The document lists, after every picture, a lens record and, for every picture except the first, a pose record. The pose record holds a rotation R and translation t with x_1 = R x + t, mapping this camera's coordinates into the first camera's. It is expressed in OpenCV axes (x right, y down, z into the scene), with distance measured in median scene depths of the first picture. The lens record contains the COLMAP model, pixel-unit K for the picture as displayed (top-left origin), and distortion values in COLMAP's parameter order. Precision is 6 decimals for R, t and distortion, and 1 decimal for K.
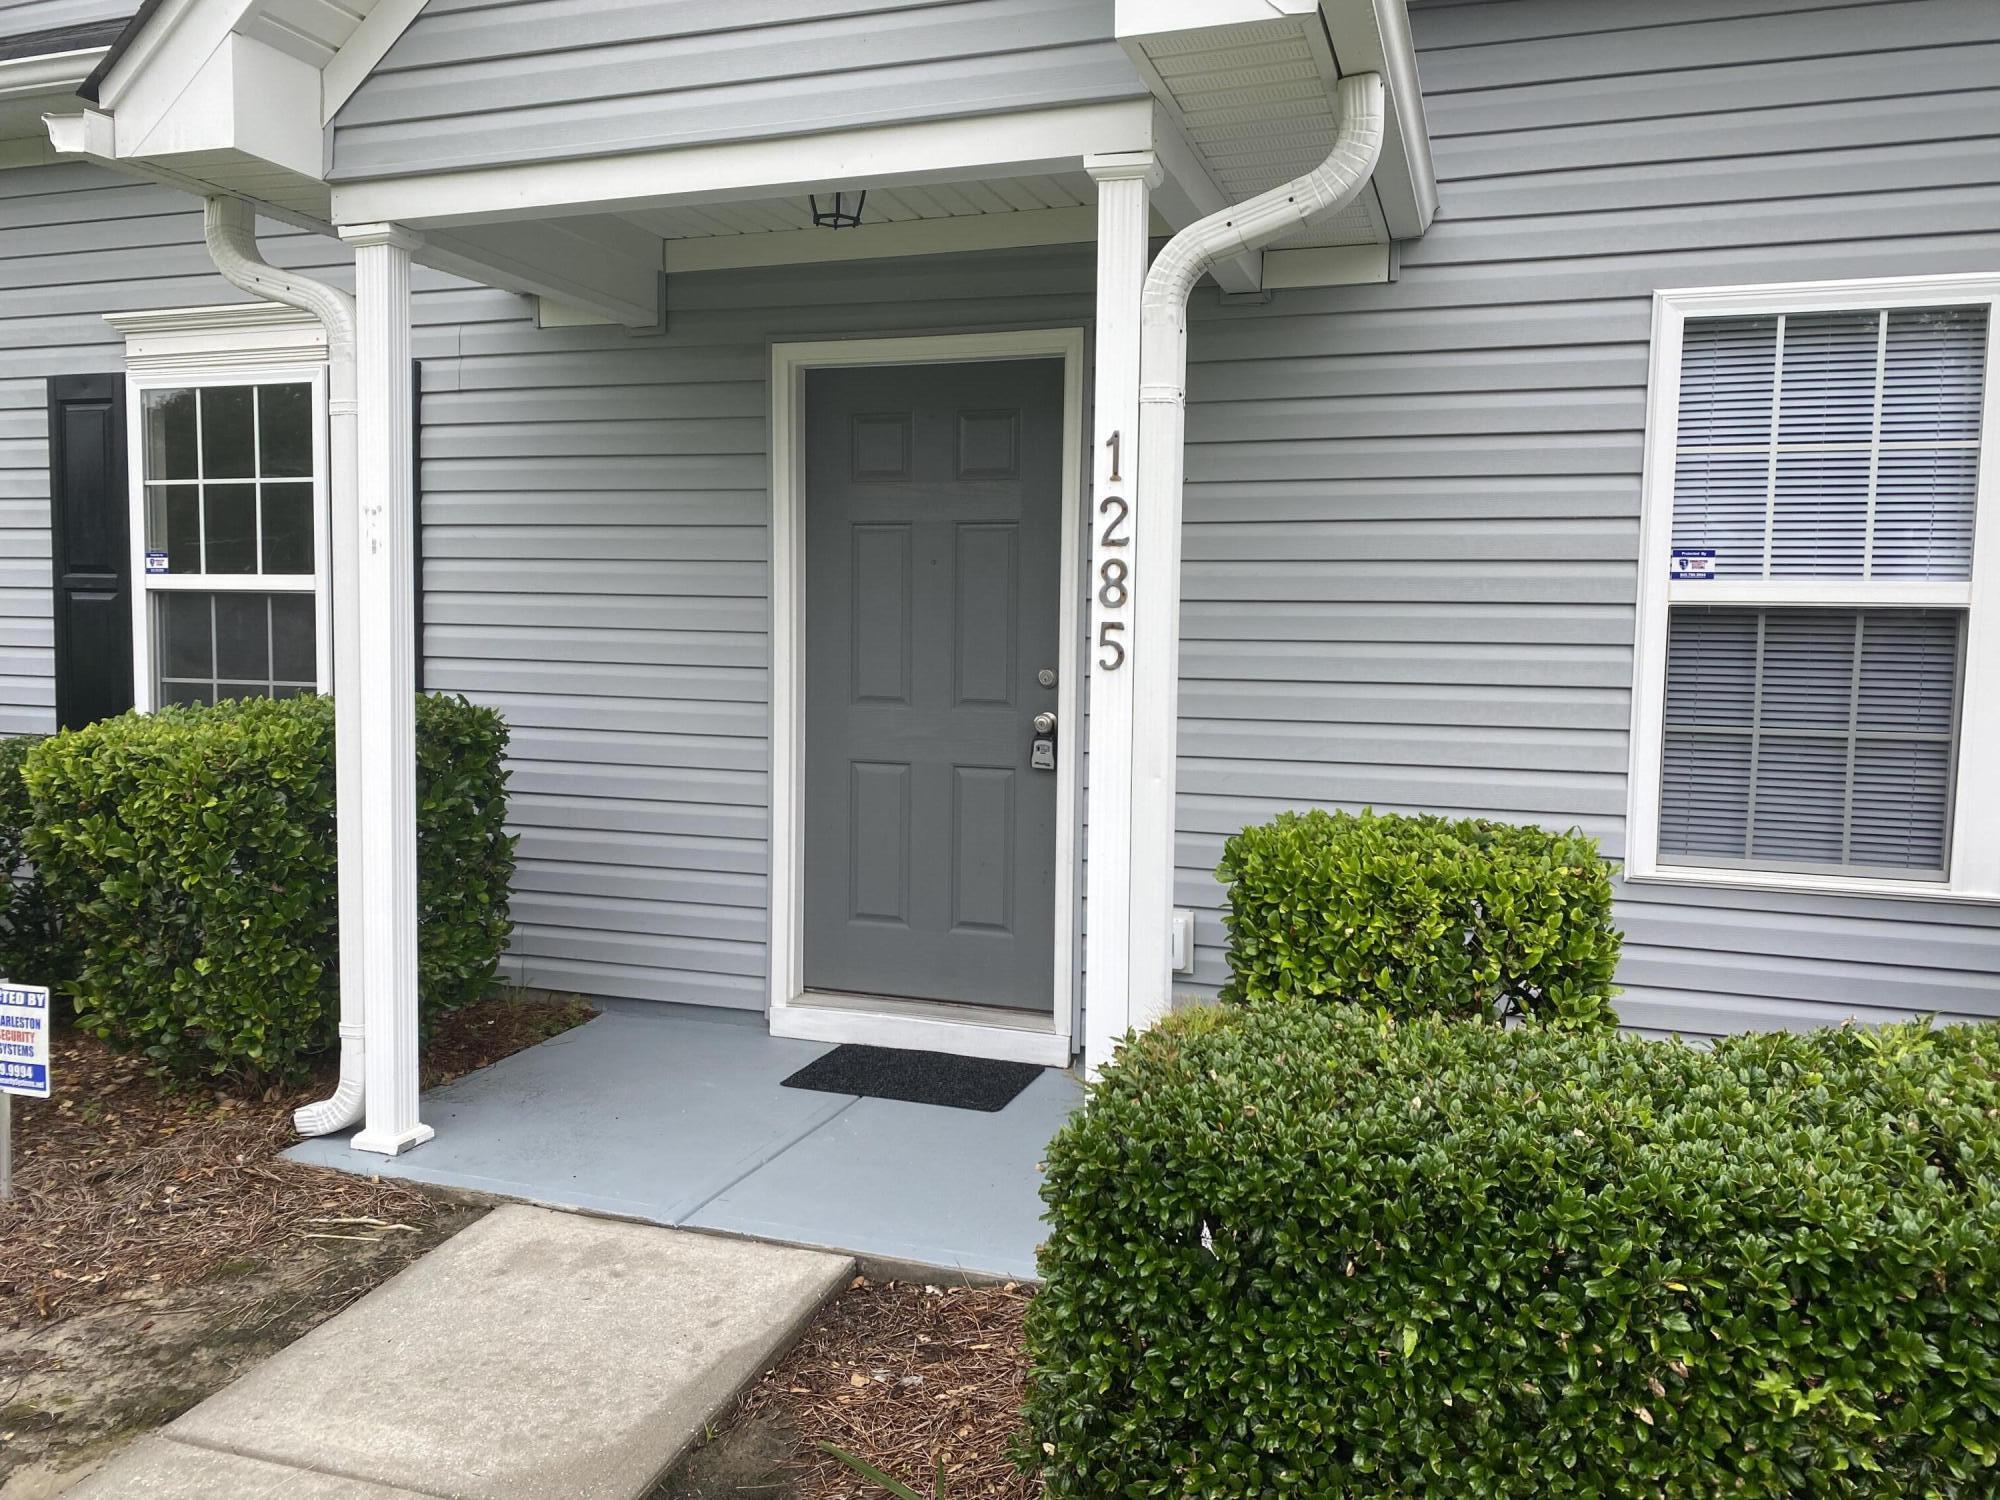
lens RADIAL K [[1517.5, 0, 986.4], [0, 1517.5, 738.2], [0, 0, 1]] dist [-0.011094, -0.009306]
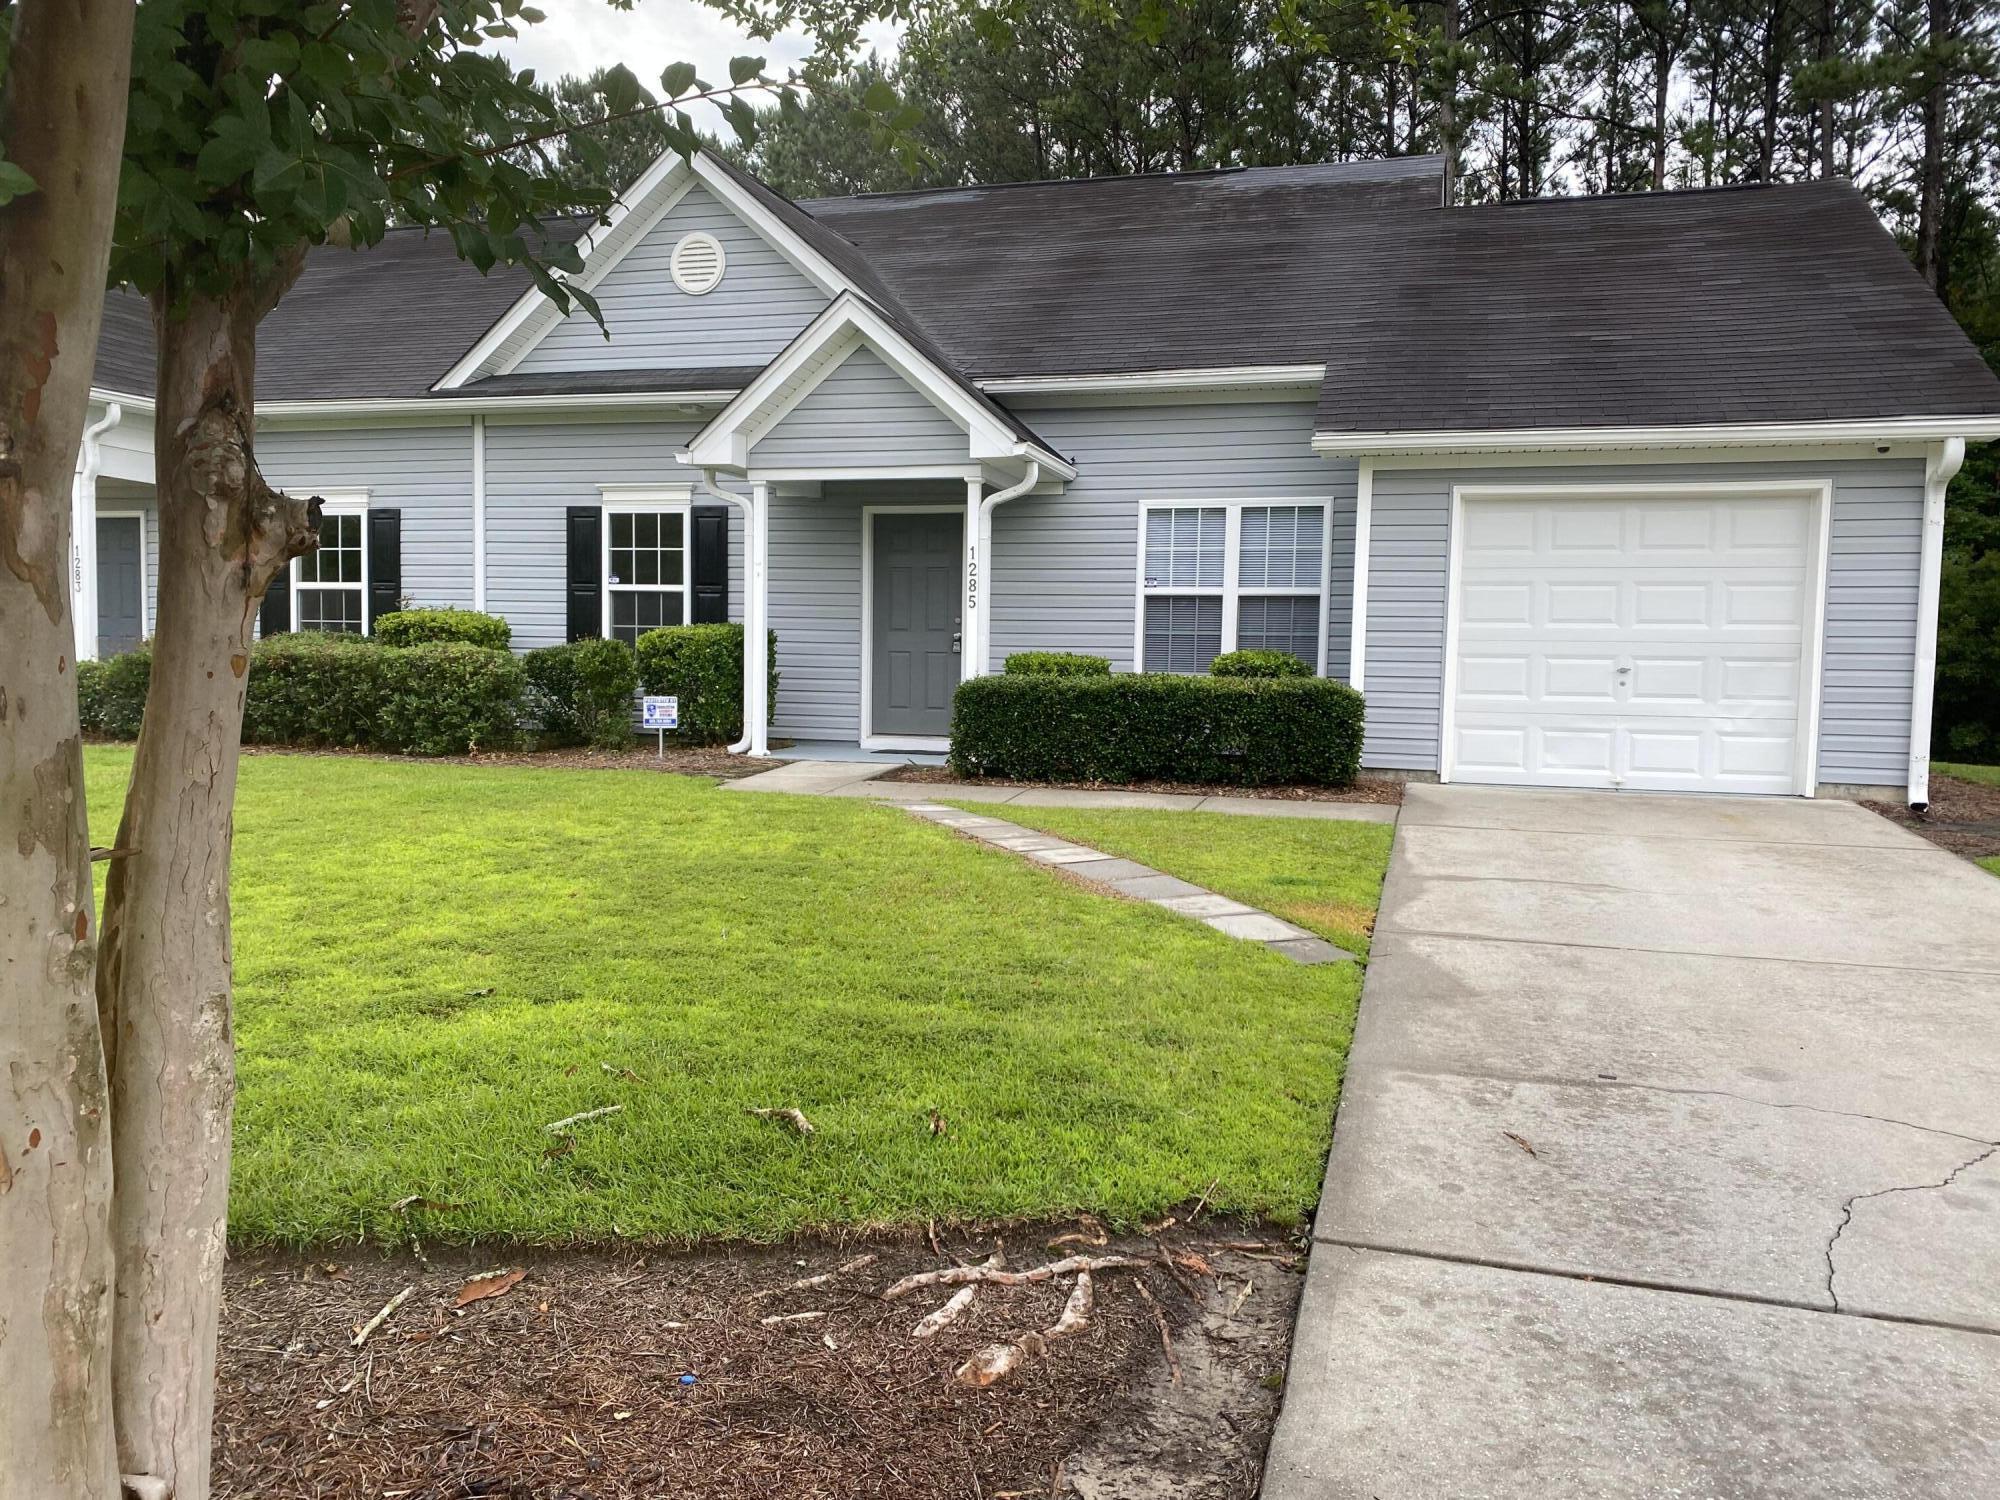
lens RADIAL K [[1517.5, 0, 1007.3], [0, 1517.5, 769.2], [0, 0, 1]] dist [-0.011094, -0.009306]
pose [[0.998324, -0.000563, 0.057873, -0.041753], [0.000581, 1.000000, -0.000307, 0.296221], [-0.057873, 0.000340, 0.998324, -2.312361]]
